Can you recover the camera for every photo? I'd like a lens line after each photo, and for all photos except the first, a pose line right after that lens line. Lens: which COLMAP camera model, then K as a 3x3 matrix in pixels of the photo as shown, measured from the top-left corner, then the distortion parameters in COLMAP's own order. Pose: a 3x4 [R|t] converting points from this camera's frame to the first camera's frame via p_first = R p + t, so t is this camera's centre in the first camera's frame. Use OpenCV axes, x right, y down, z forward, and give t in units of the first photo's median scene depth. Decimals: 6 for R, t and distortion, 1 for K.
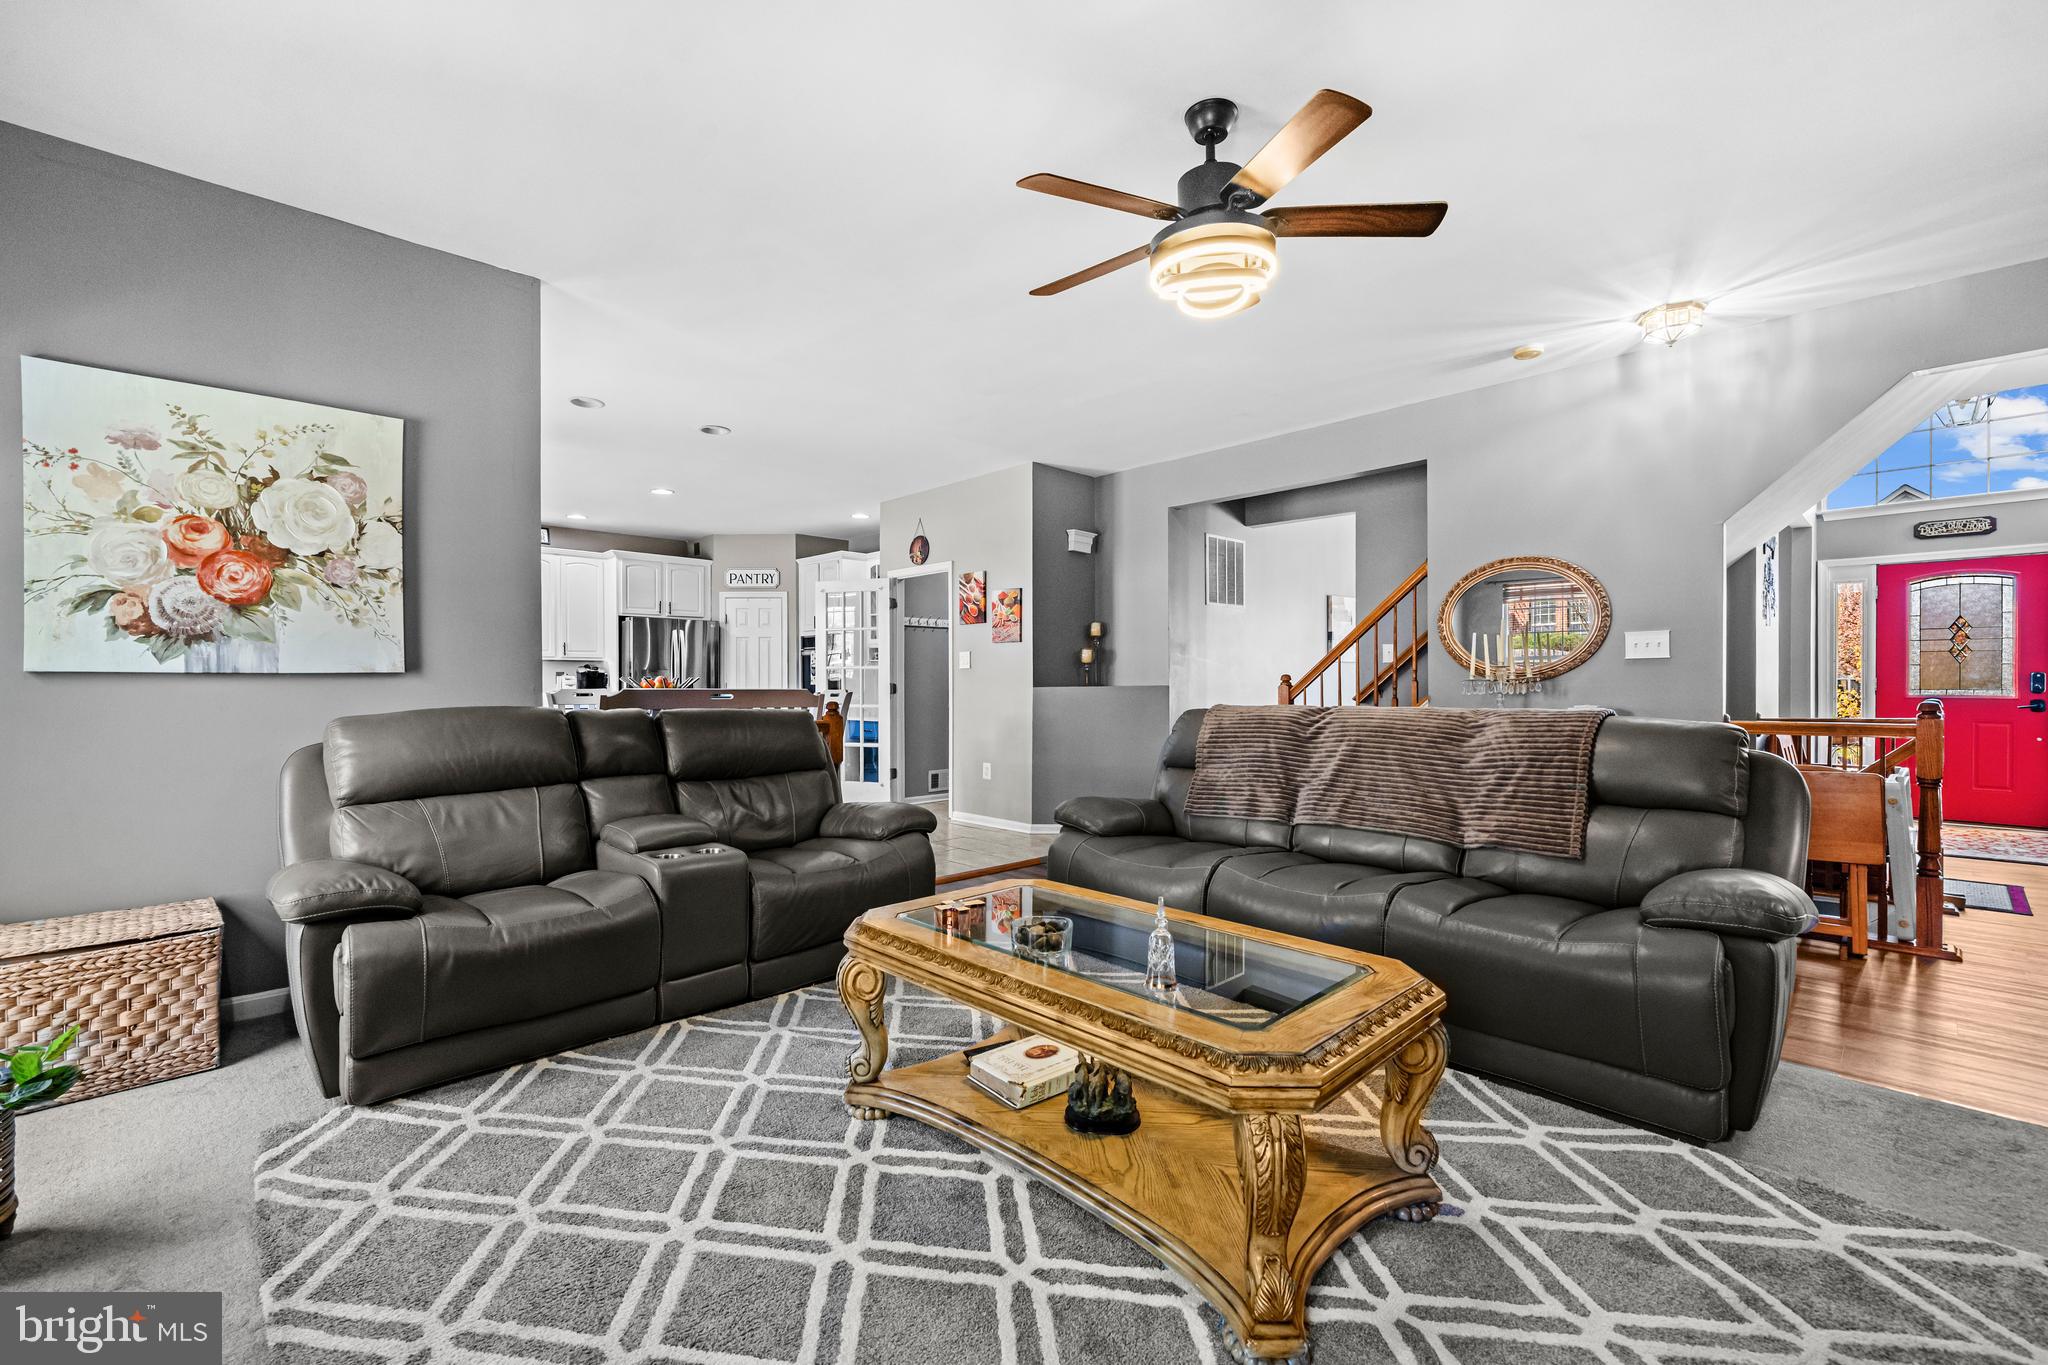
lens RADIAL K [[859.6, 0, 1002.1], [0, 859.6, 689.0], [0, 0, 1]] dist [-0.001568, 0.000033]
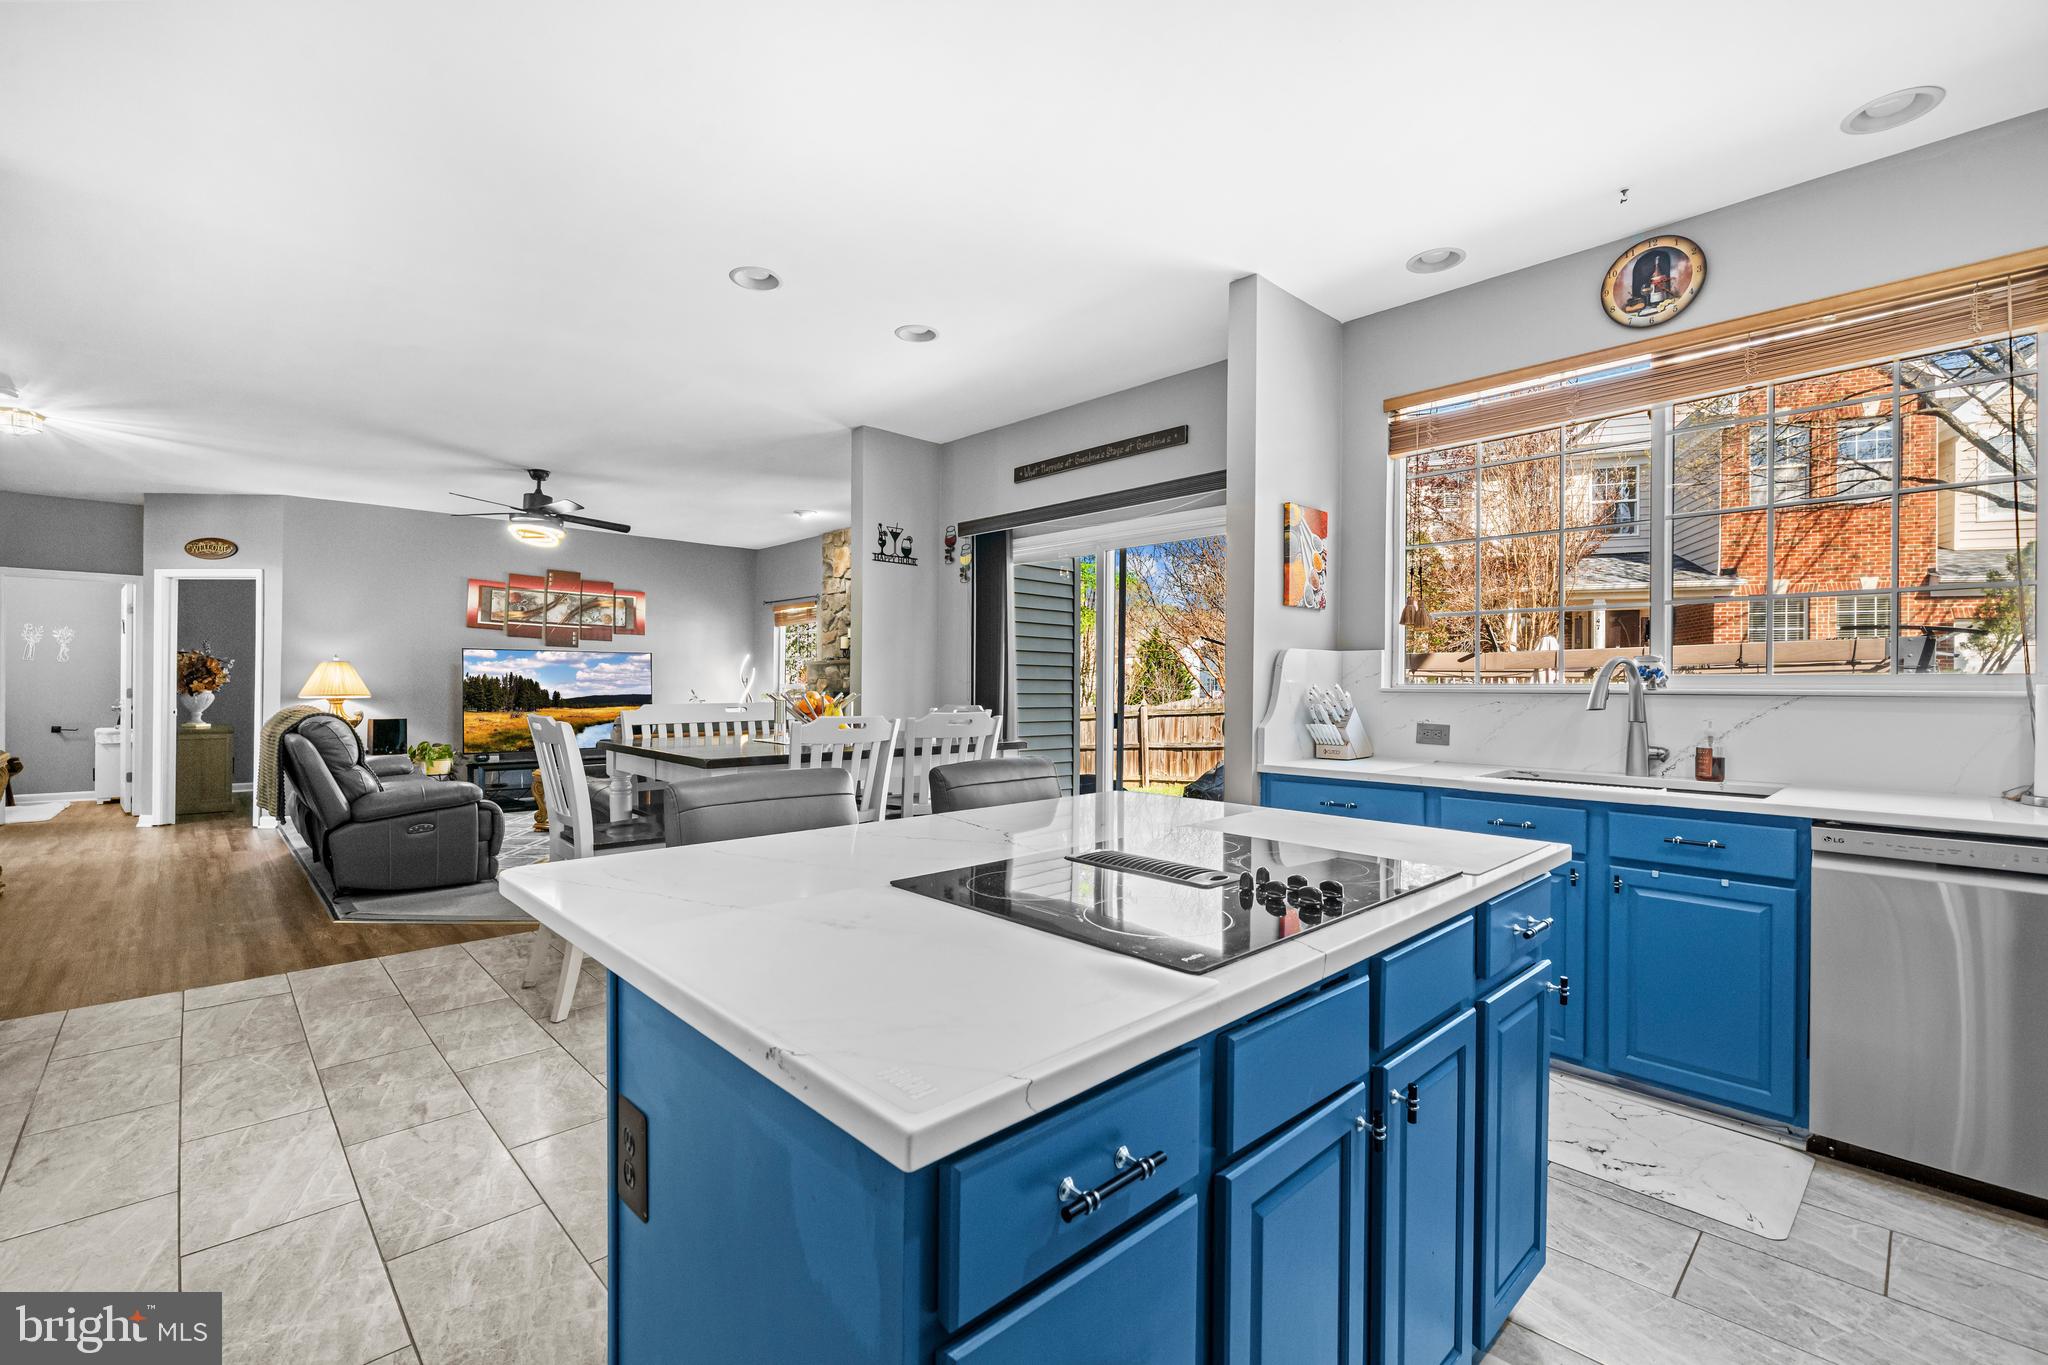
lens RADIAL K [[881.5, 0, 998.9], [0, 881.5, 682.9], [0, 0, 1]] dist [-0.000605, 0.000018]
pose [[-0.999987, -0.004885, -0.001644, -0.755934], [-0.004895, 0.999972, 0.005666, -0.038054], [0.001616, 0.005674, -0.999983, 2.425982]]
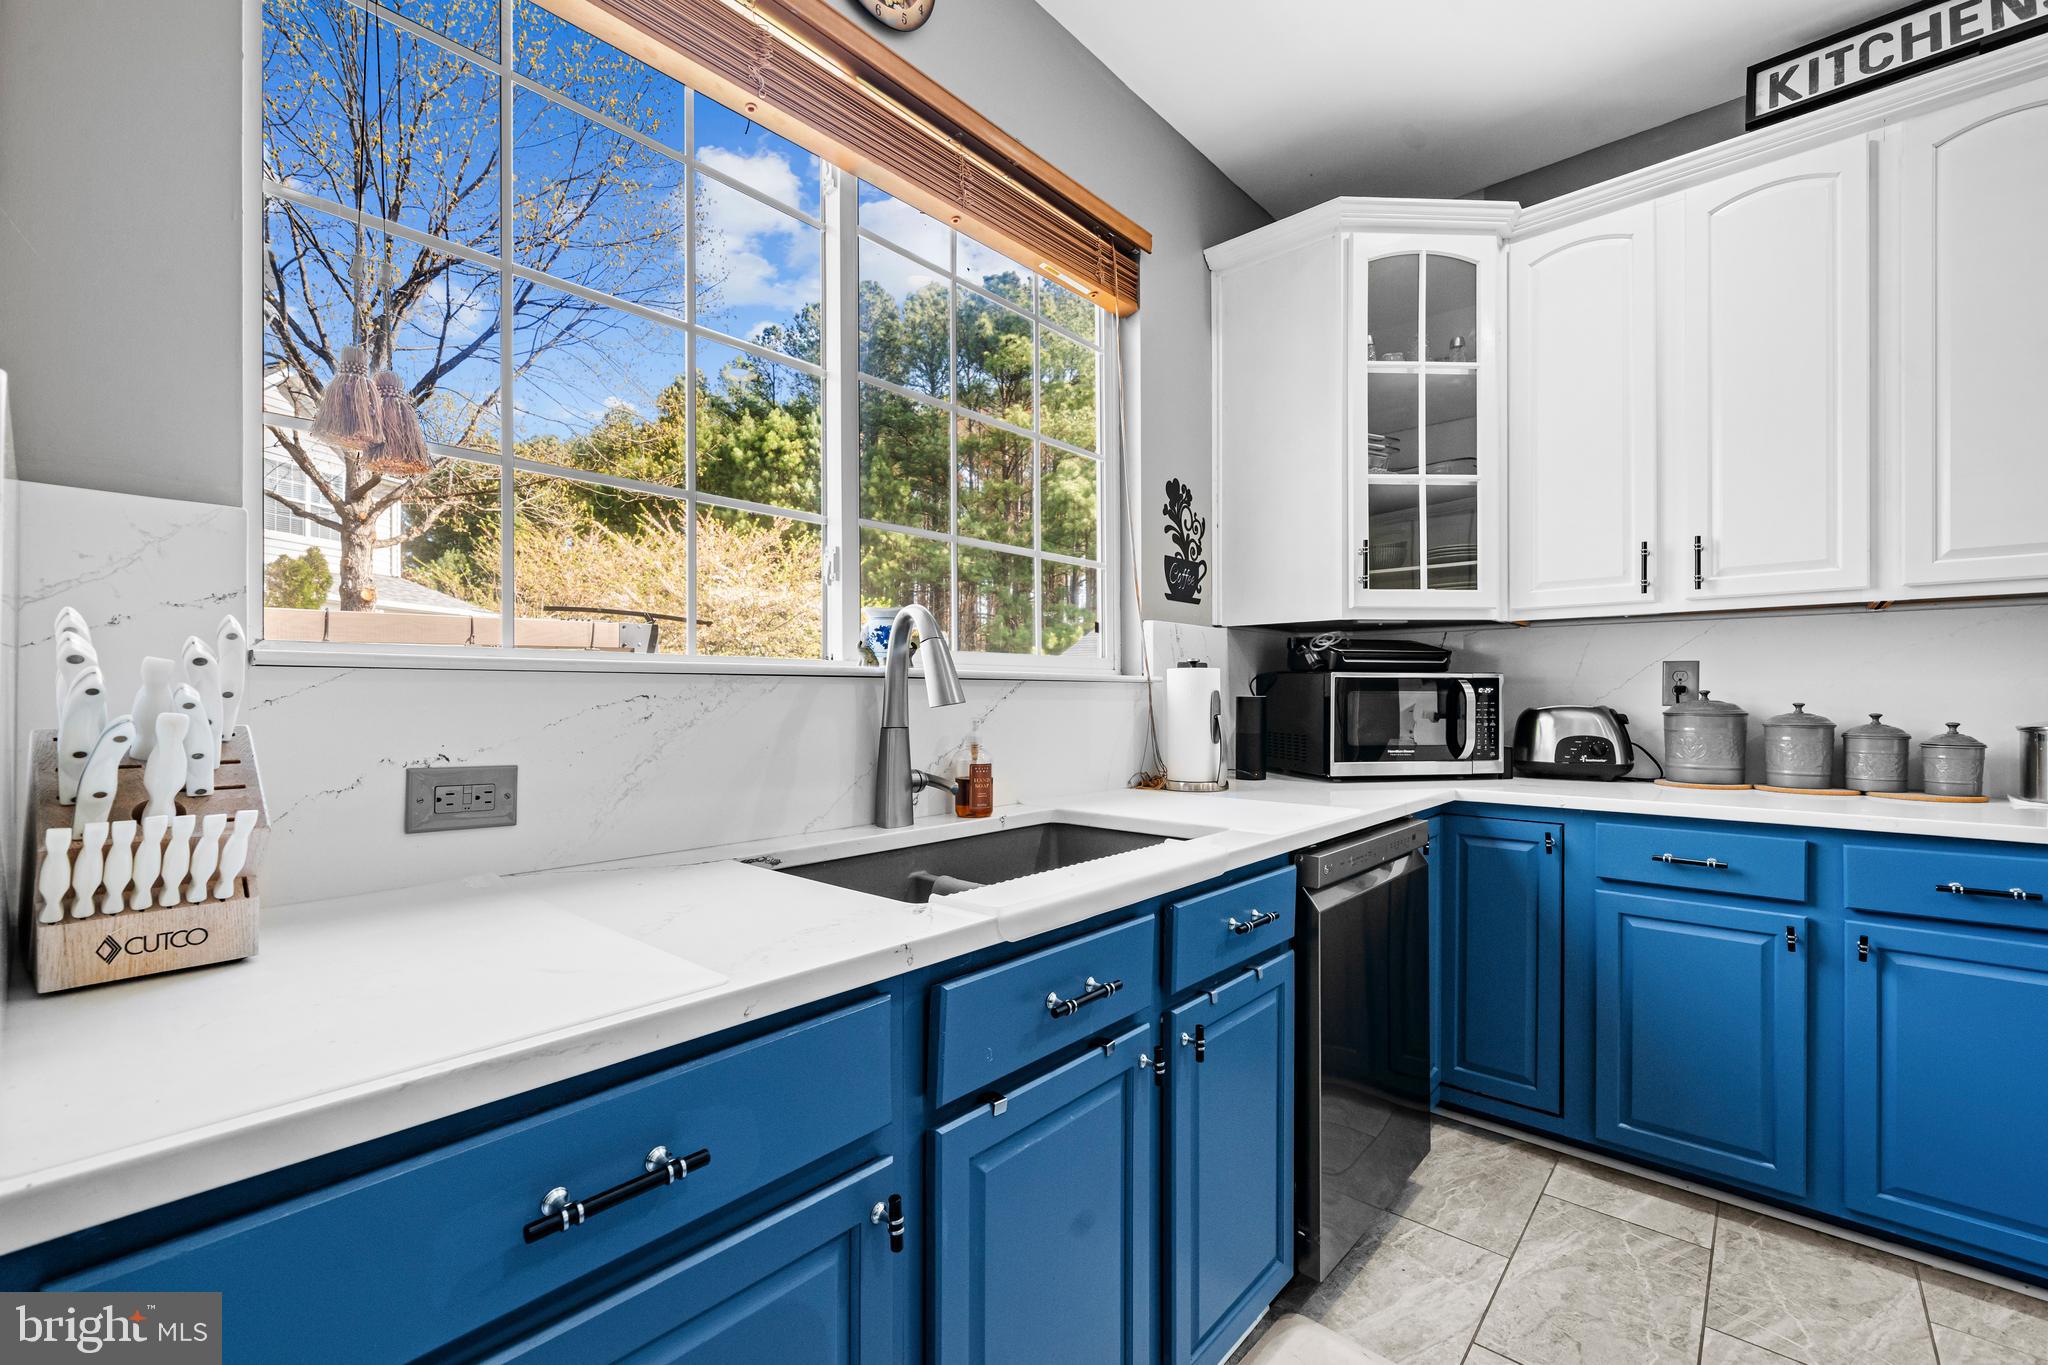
lens RADIAL K [[864.8, 0, 1015.7], [0, 864.8, 697.9], [0, 0, 1]] dist [-0.001233, 0.000143]
pose [[0.096108, 0.003443, -0.995365, -0.904020], [-0.007128, 0.999971, 0.002770, -0.017162], [0.995345, 0.006828, 0.096130, 1.648305]]
